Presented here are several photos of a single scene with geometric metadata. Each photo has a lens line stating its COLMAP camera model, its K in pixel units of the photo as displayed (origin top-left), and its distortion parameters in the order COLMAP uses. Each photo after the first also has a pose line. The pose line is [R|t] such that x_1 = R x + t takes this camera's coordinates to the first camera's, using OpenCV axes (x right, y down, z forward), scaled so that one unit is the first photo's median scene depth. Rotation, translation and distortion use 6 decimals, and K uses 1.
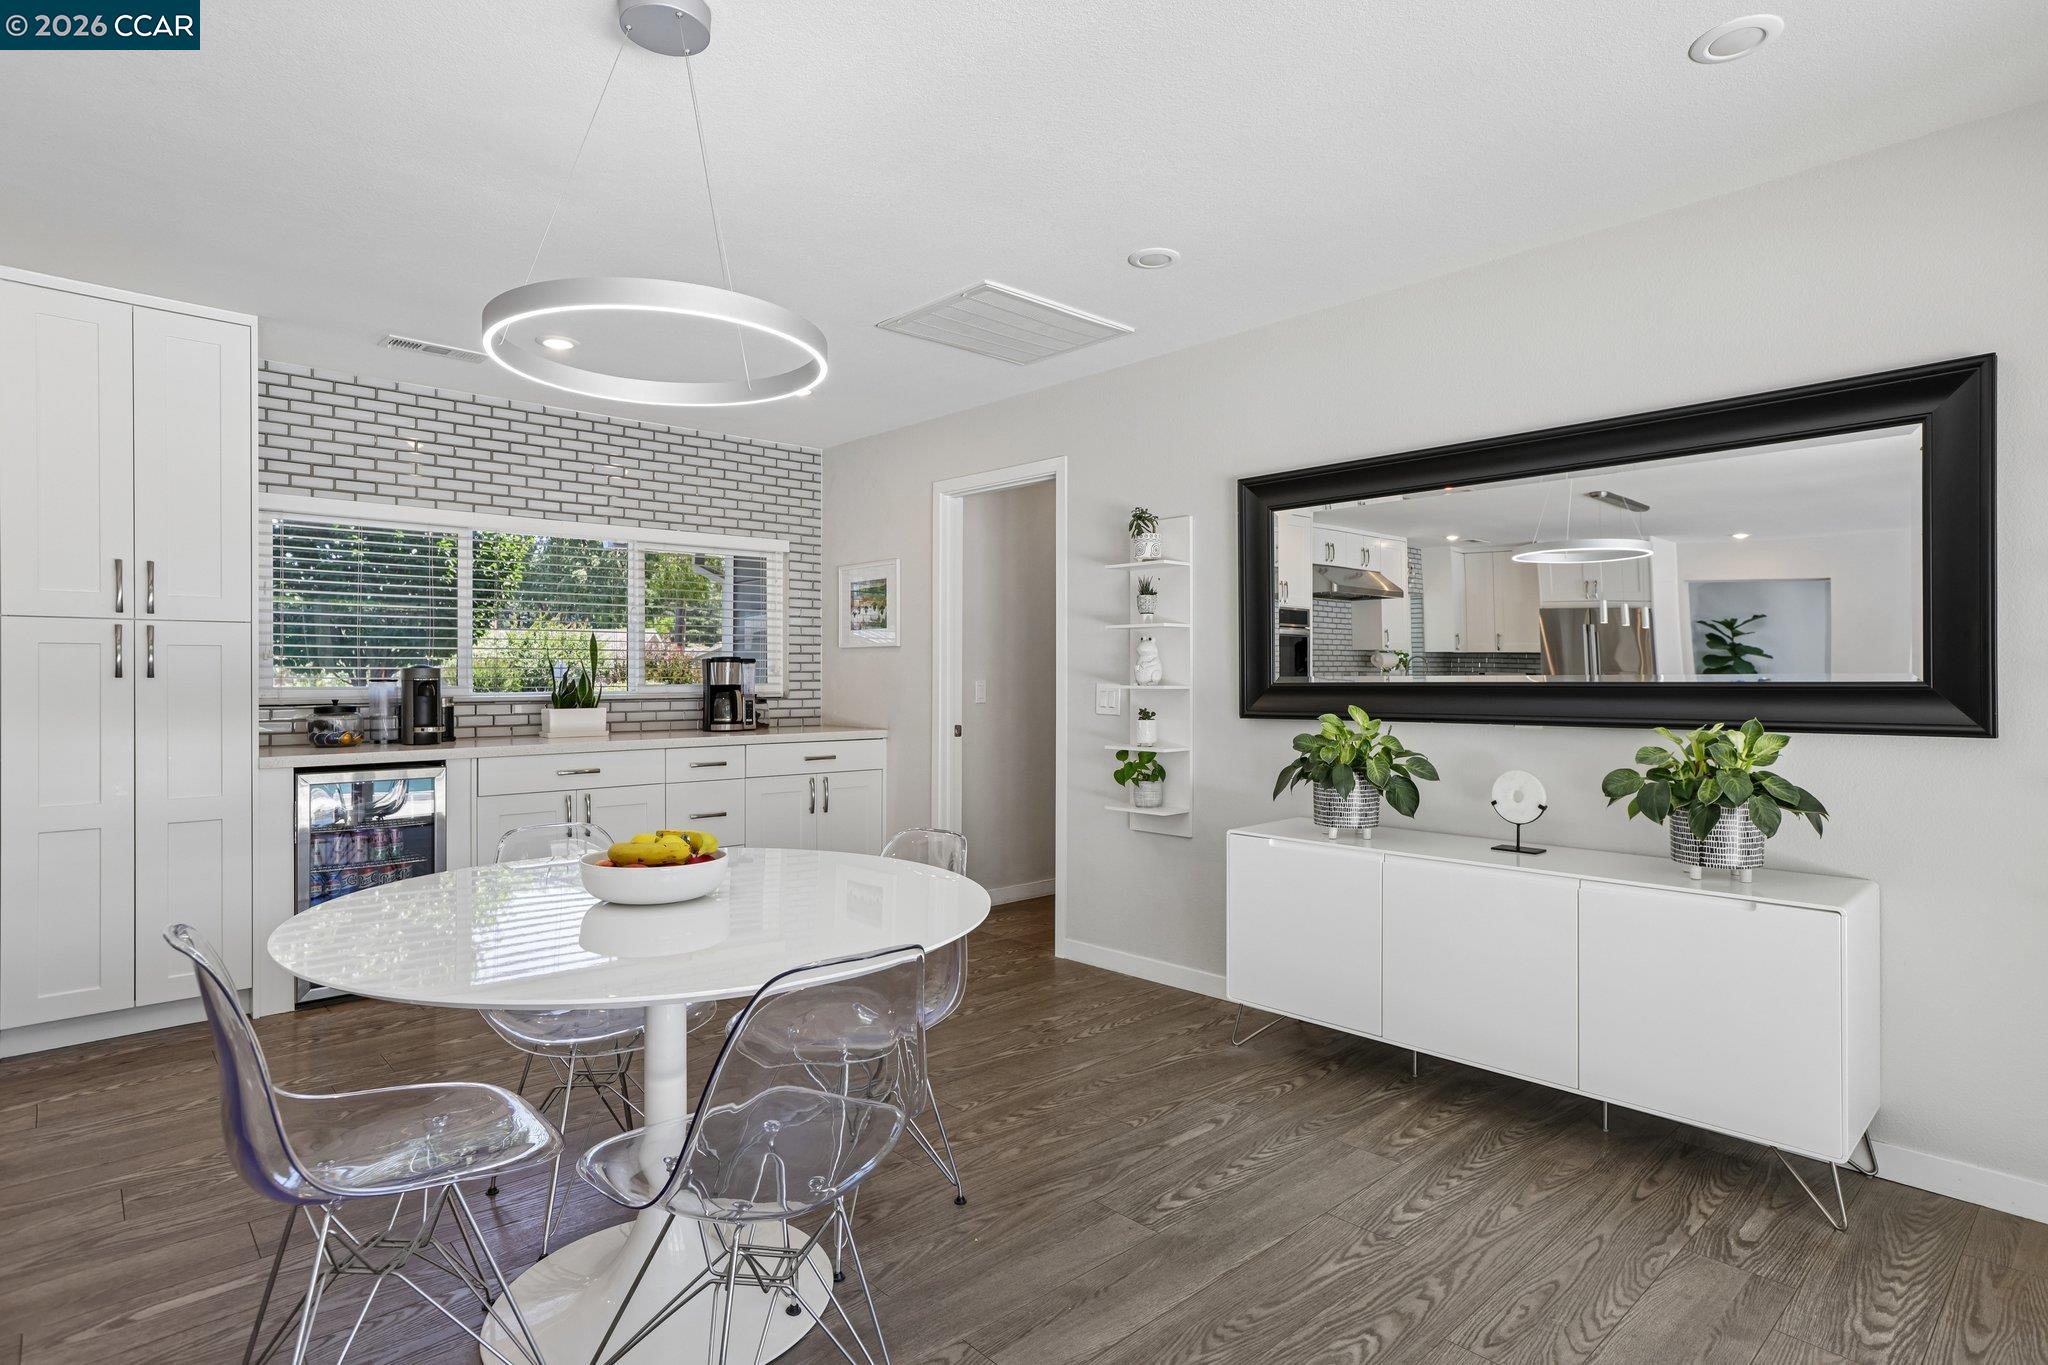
lens RADIAL K [[1060.6, 0, 1021.2], [0, 1060.6, 686.2], [0, 0, 1]] dist [0.004664, 0.000622]
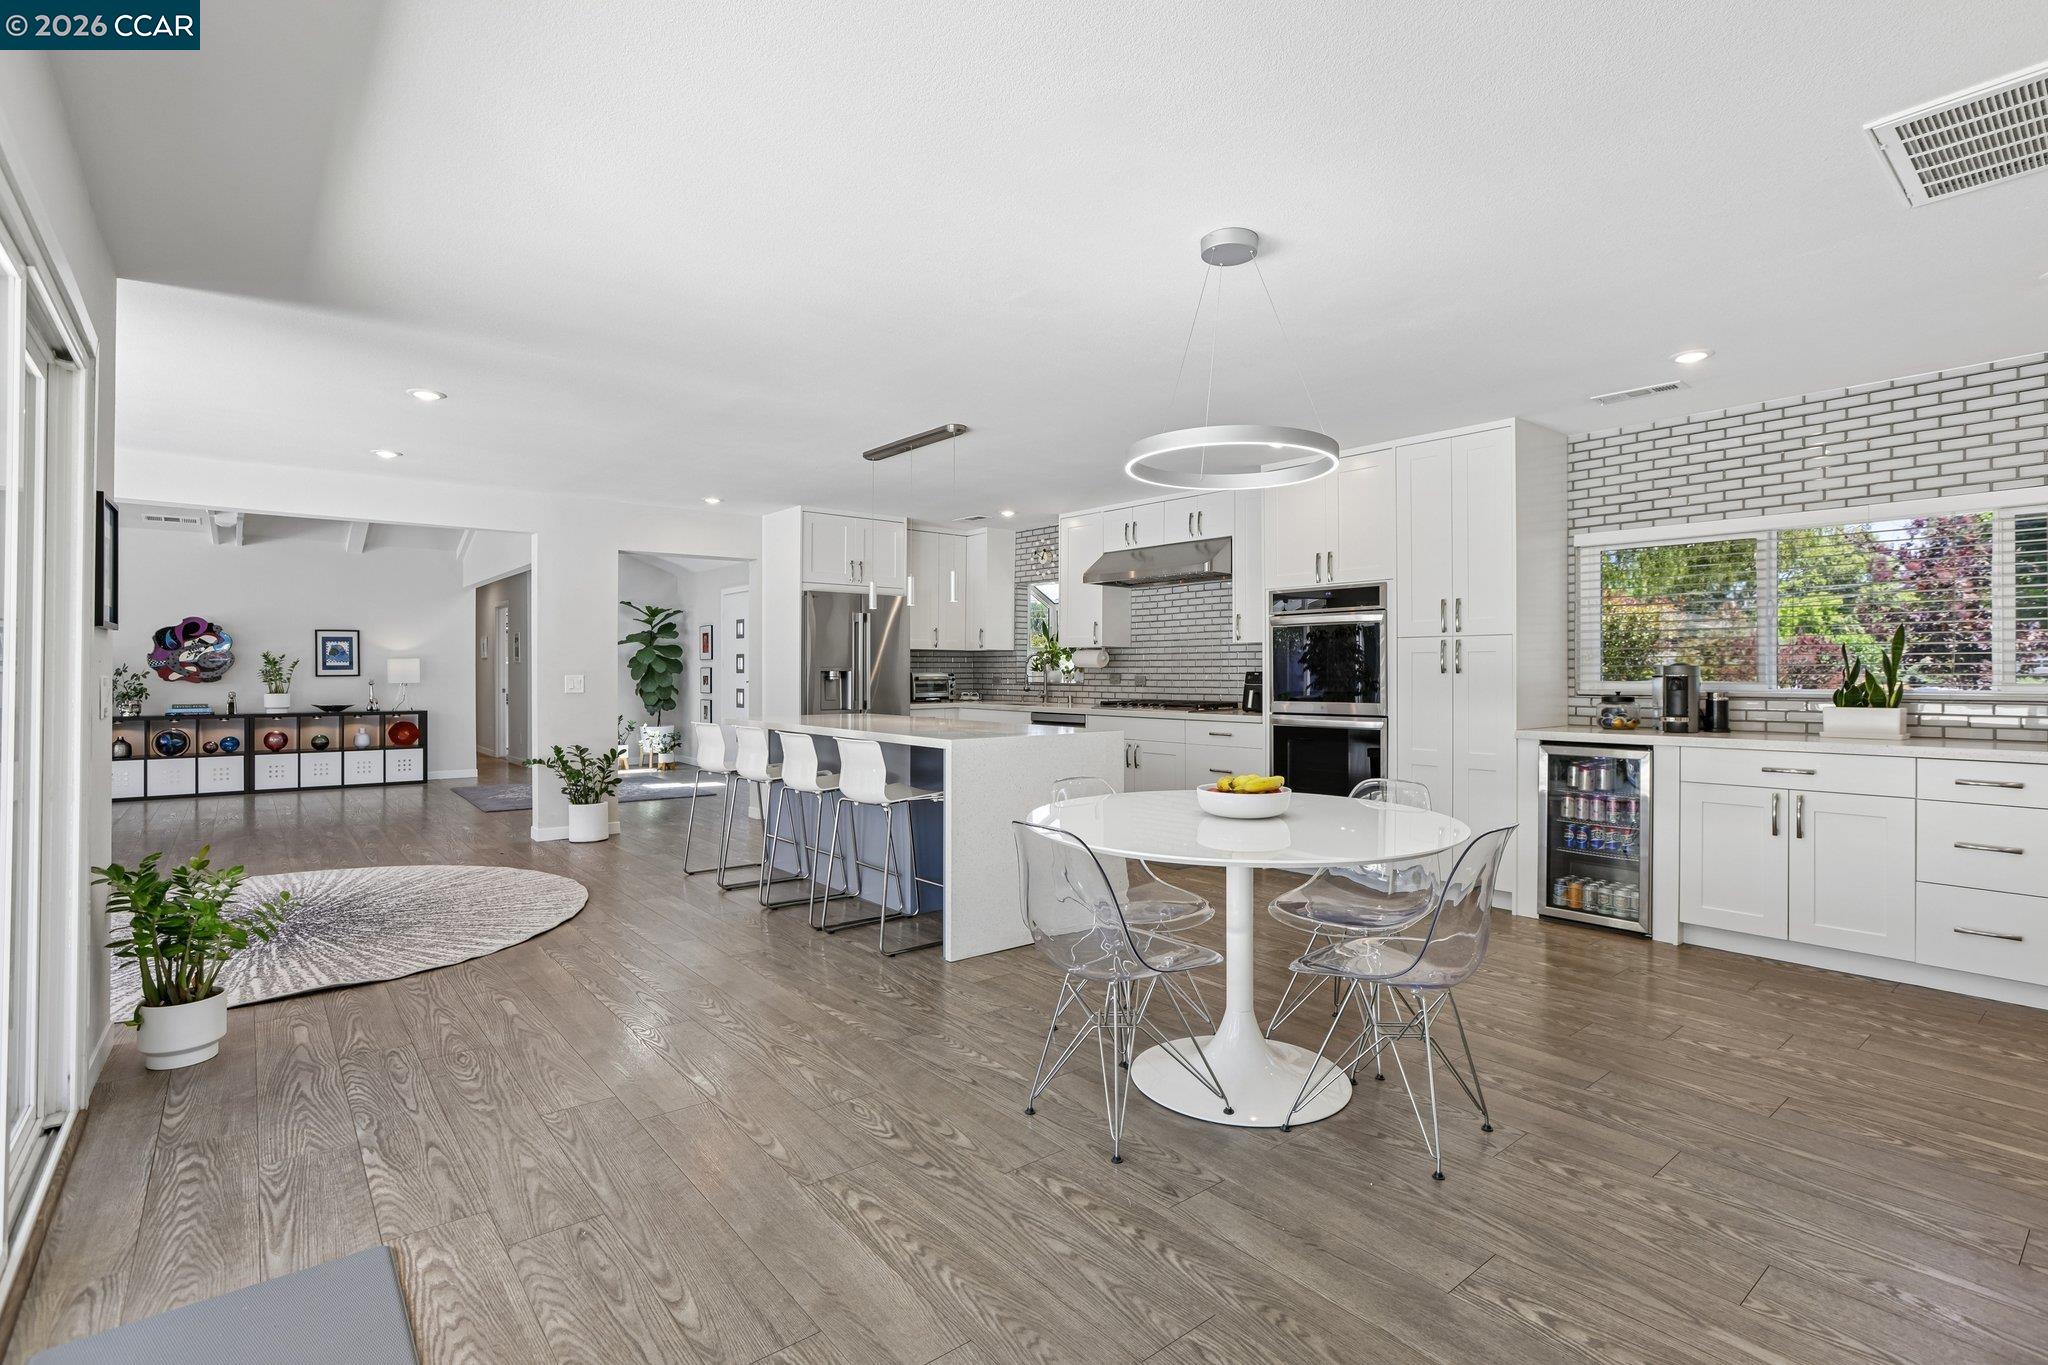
lens RADIAL K [[955.5, 0, 1037.3], [0, 955.5, 682.7], [0, 0, 1]] dist [-0.005094, 0.001645]
pose [[-0.047662, 0.004278, -0.998854, 0.615210], [-0.013630, 0.999895, 0.004933, 0.007031], [0.998771, 0.013849, -0.047598, 0.456434]]
